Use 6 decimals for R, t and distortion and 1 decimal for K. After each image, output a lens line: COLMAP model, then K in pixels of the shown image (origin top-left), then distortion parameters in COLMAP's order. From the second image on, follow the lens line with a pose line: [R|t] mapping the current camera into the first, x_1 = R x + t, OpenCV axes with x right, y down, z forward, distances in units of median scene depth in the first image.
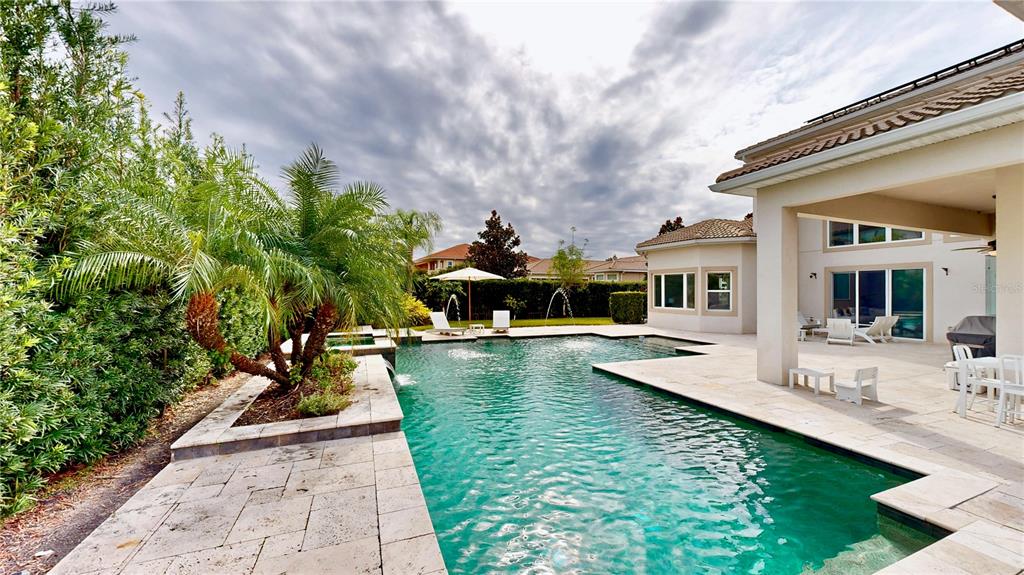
lens RADIAL K [[376.4, 0, 512.0], [0, 376.4, 287.5], [0, 0, 1]] dist [0.000197, -0.000052]
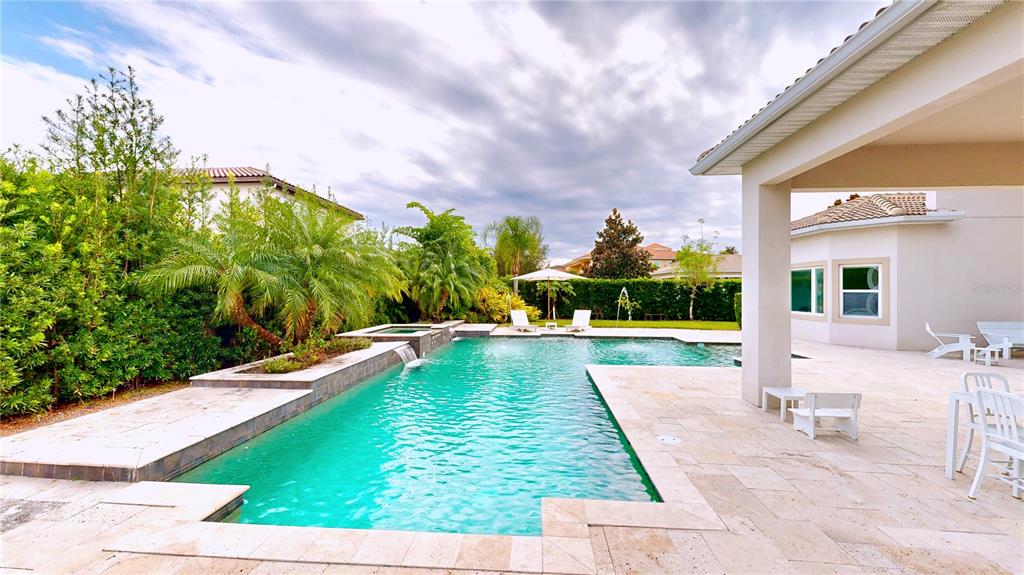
lens RADIAL K [[376.4, 0, 512.0], [0, 376.4, 287.5], [0, 0, 1]] dist [0.000197, -0.000052]
pose [[0.900515, -0.002807, -0.434817, 0.242728], [0.002407, 0.999996, -0.001471, 0.001556], [0.434819, 0.000278, 0.900518, 0.016368]]
